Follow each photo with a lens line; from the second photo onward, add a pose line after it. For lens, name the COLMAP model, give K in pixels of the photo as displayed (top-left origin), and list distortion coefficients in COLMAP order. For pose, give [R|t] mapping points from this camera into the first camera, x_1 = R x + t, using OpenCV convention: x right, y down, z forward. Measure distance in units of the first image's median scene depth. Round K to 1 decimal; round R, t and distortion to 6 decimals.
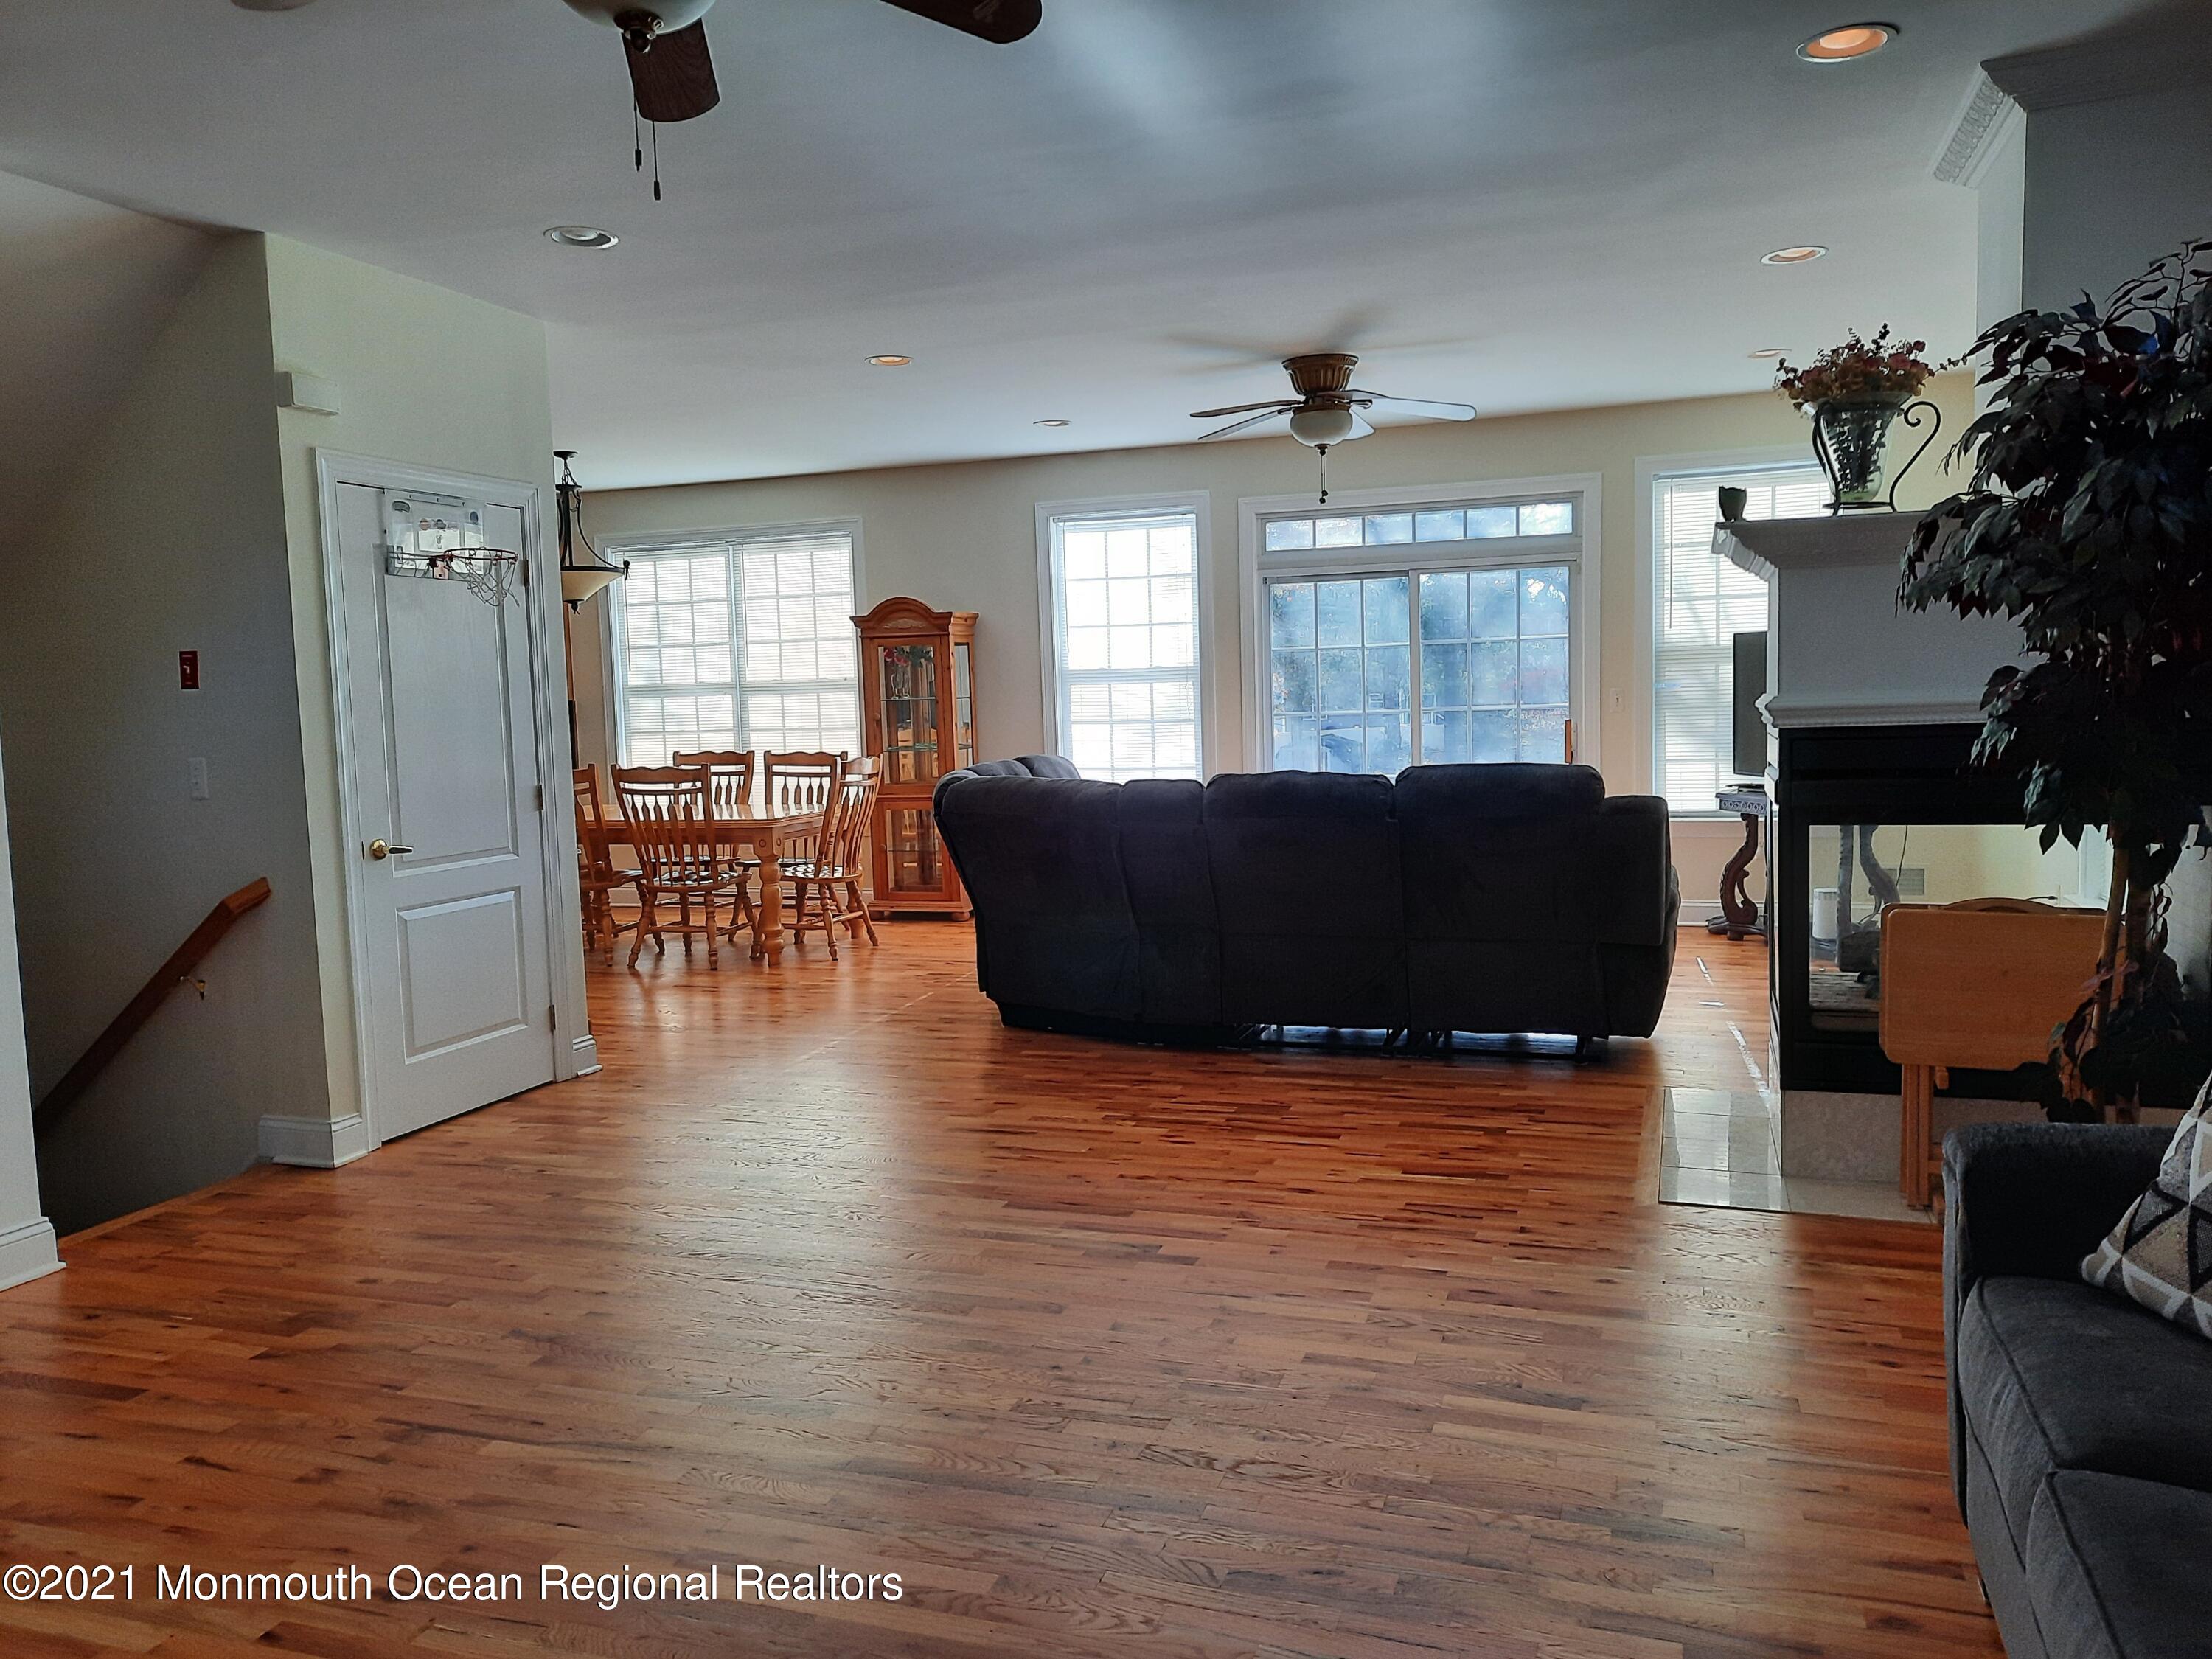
lens RADIAL K [[1603.2, 0, 1110.4], [0, 1603.2, 822.2], [0, 0, 1]] dist [0.057242, -0.063791]
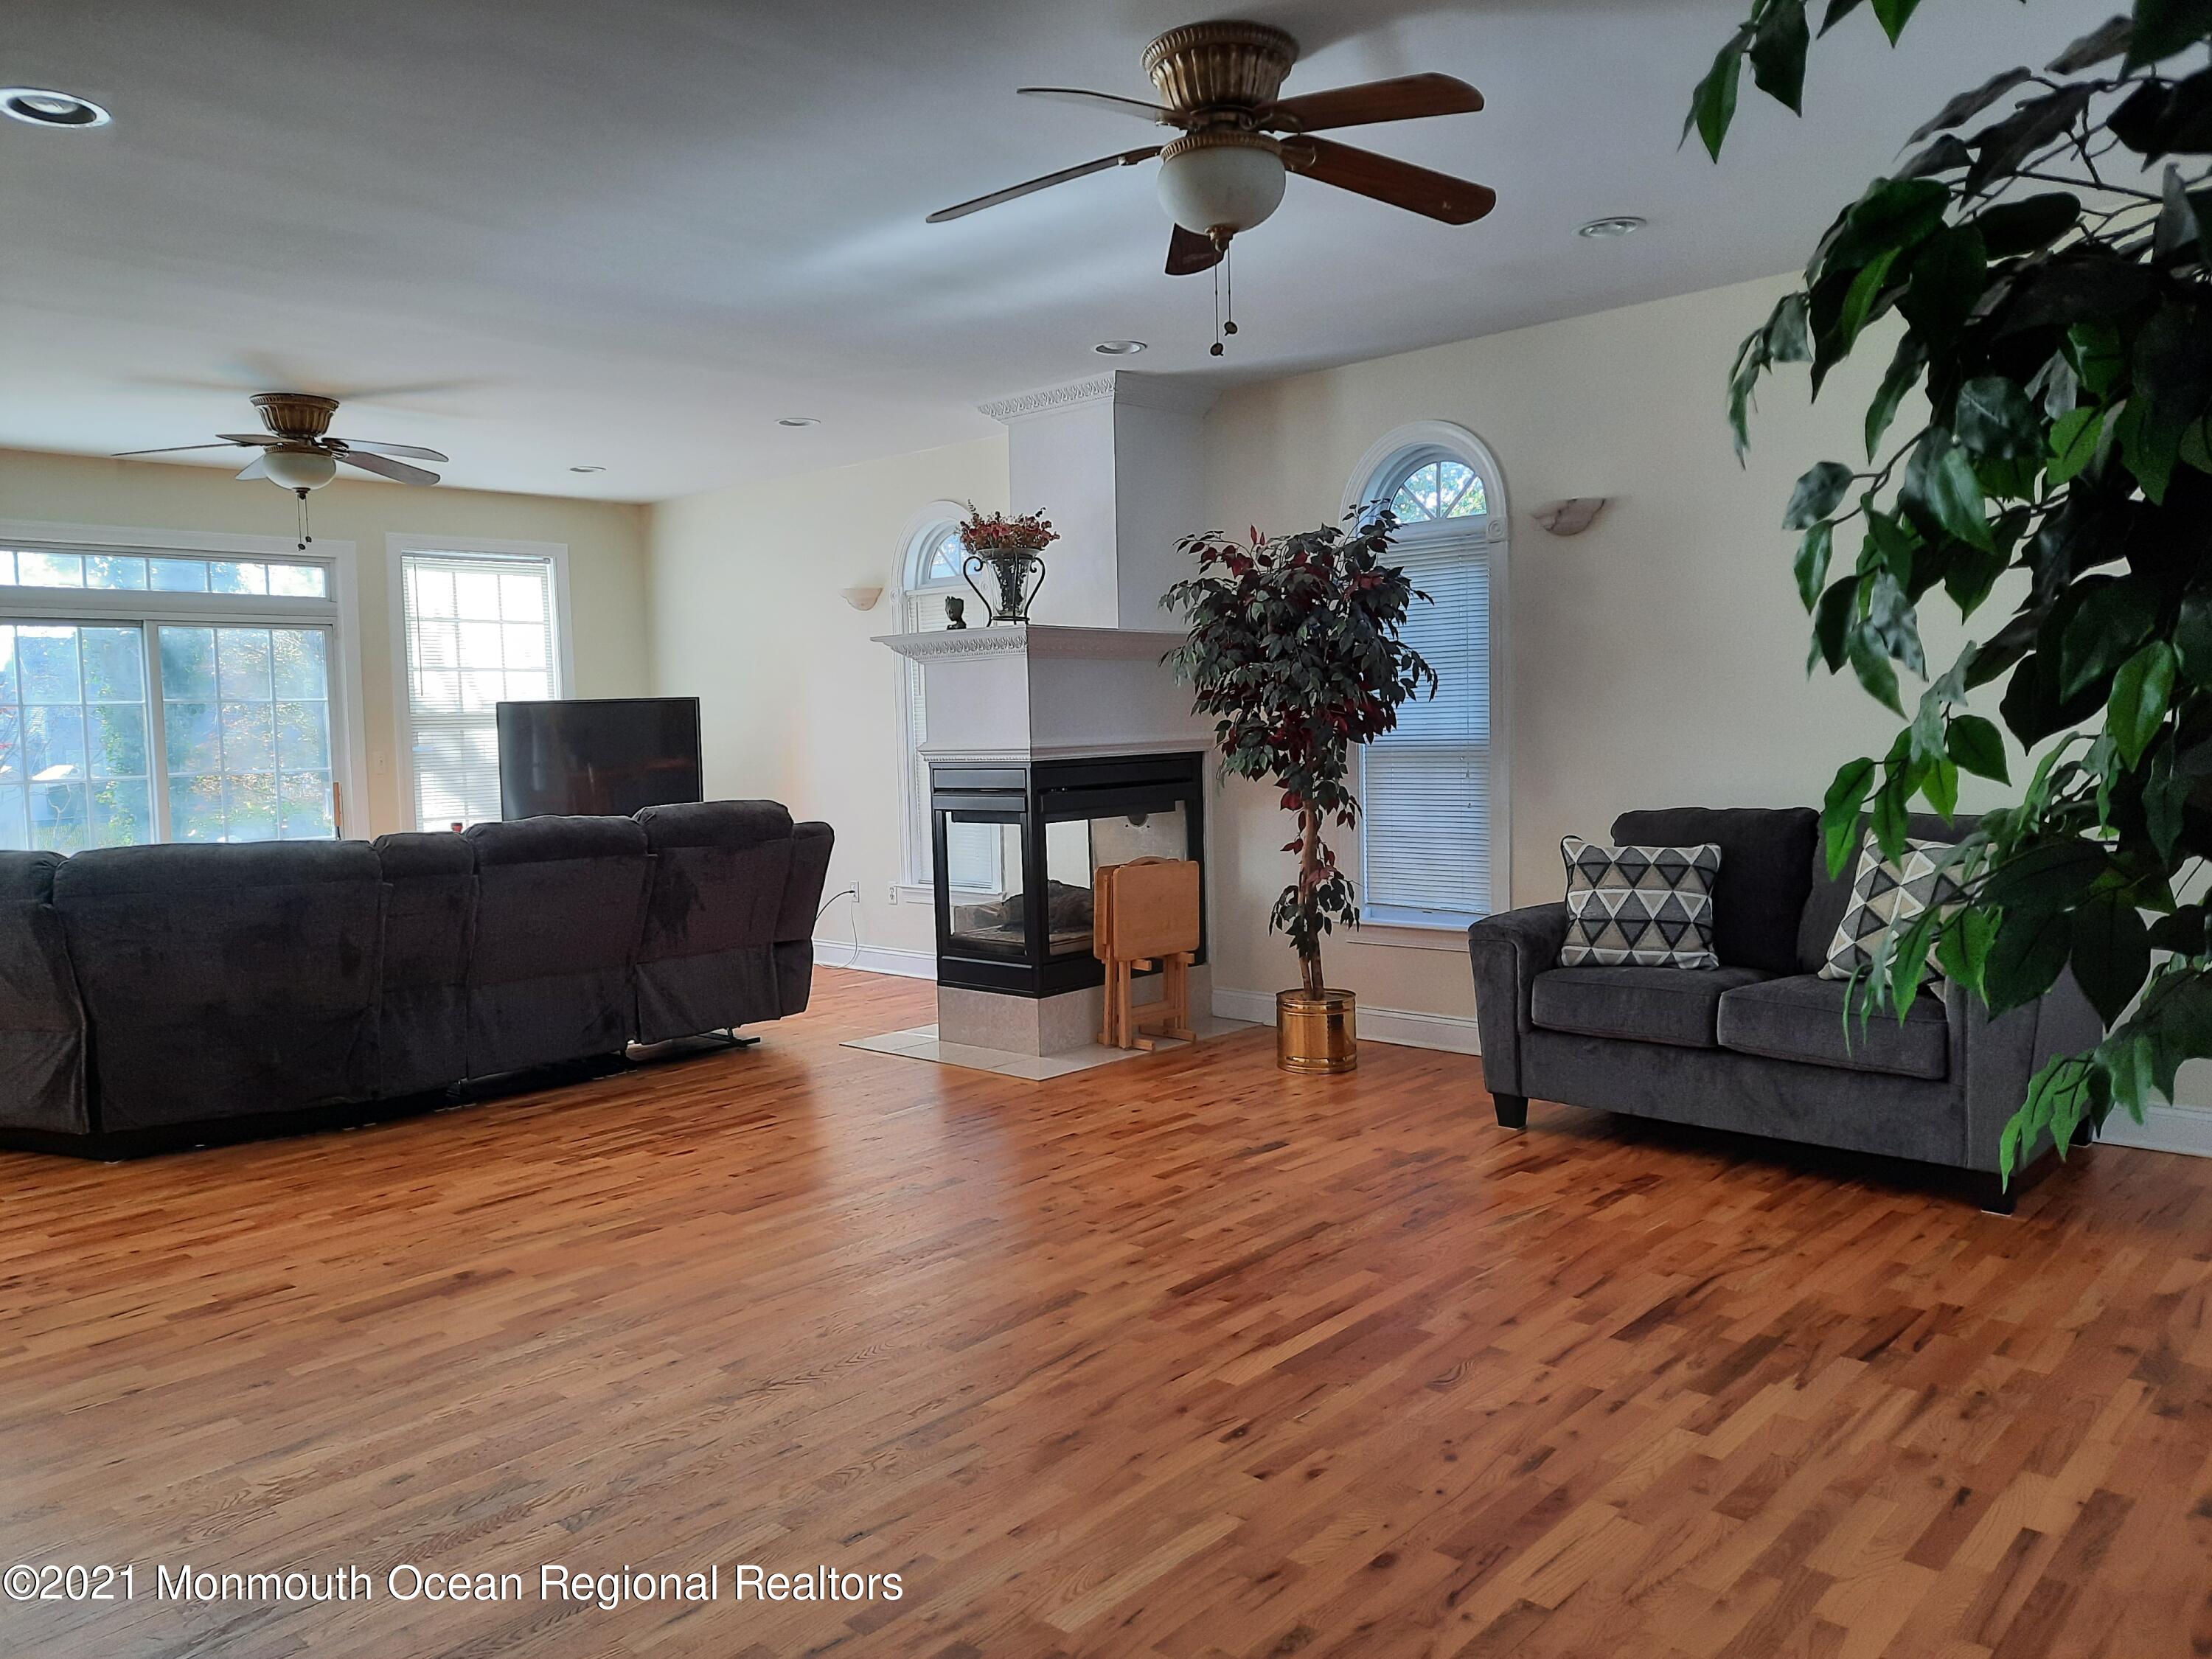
lens RADIAL K [[1603.2, 0, 1110.4], [0, 1603.2, 822.2], [0, 0, 1]] dist [0.057242, -0.063791]
pose [[0.397203, -0.040777, 0.916824, -1.003138], [0.092415, 0.995711, 0.004248, 0.001953], [-0.913066, 0.083041, 0.399268, 0.358400]]
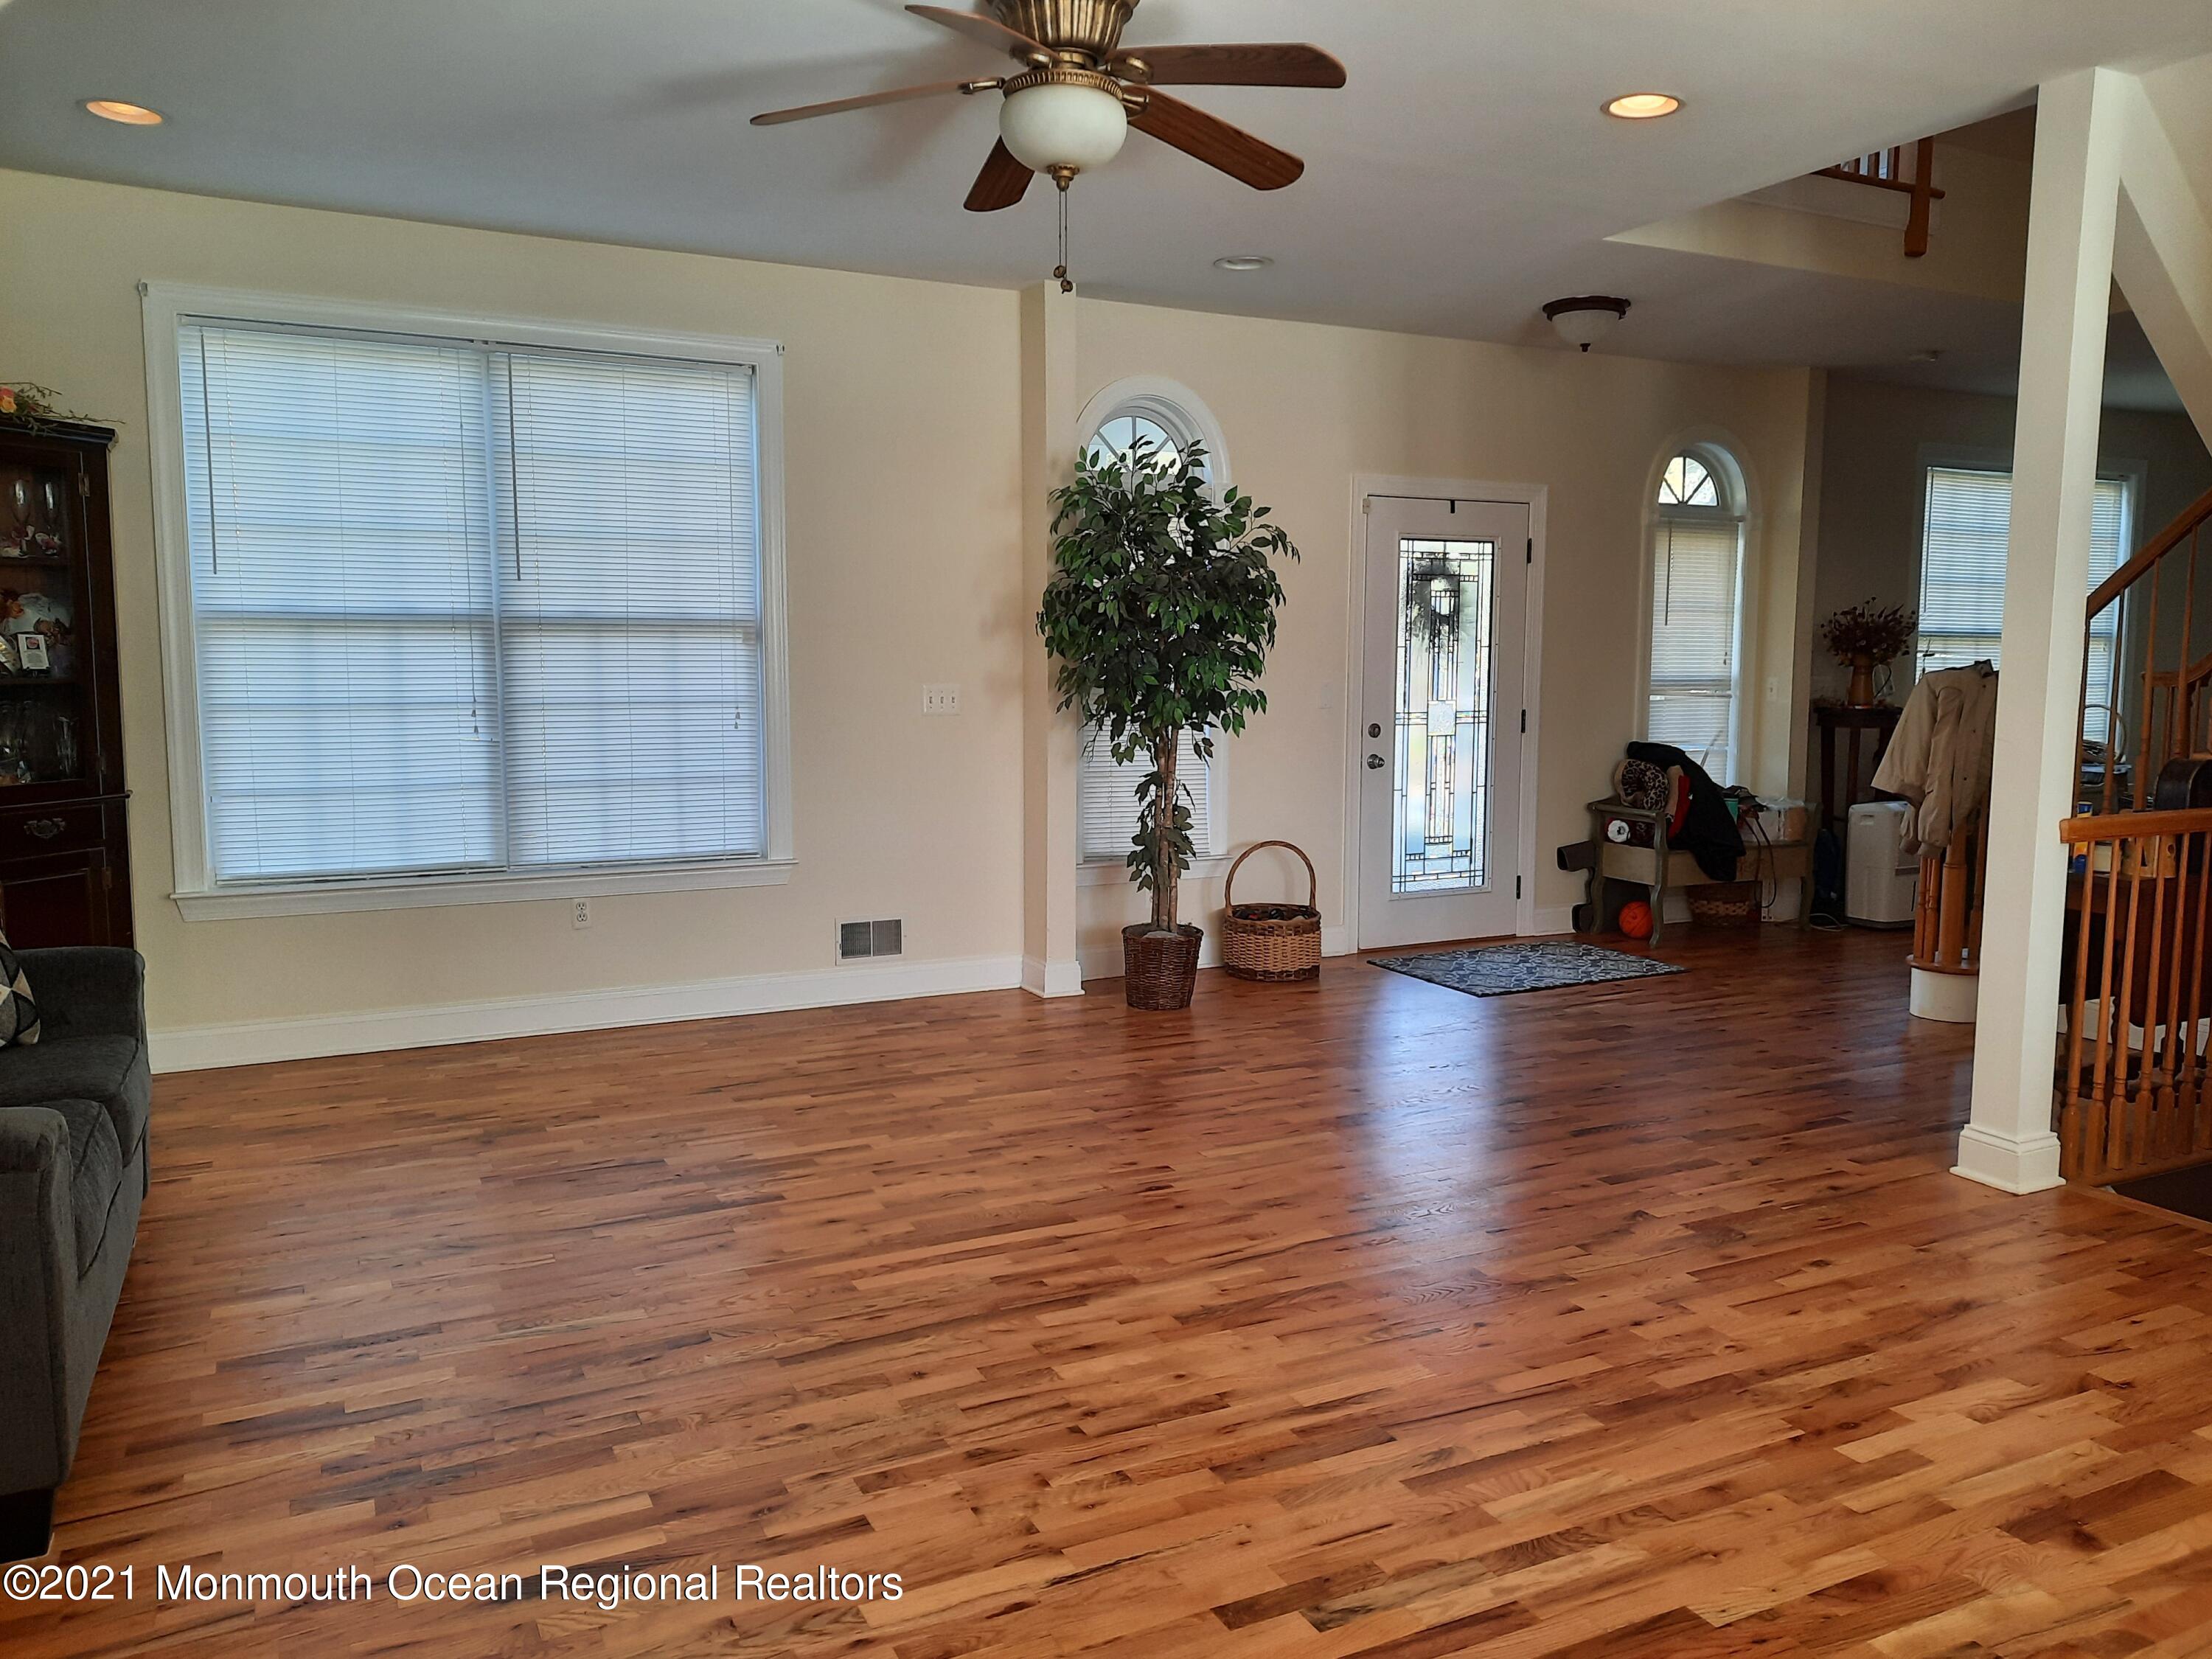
lens RADIAL K [[1630.8, 0, 1106.0], [0, 1630.8, 829.5], [0, 0, 1]] dist [0.001237, -0.002012]
pose [[-0.693754, 0.105882, -0.712386, 0.463524], [-0.042140, 0.981472, 0.186914, -0.118472], [0.718978, 0.159692, -0.676438, 1.285310]]
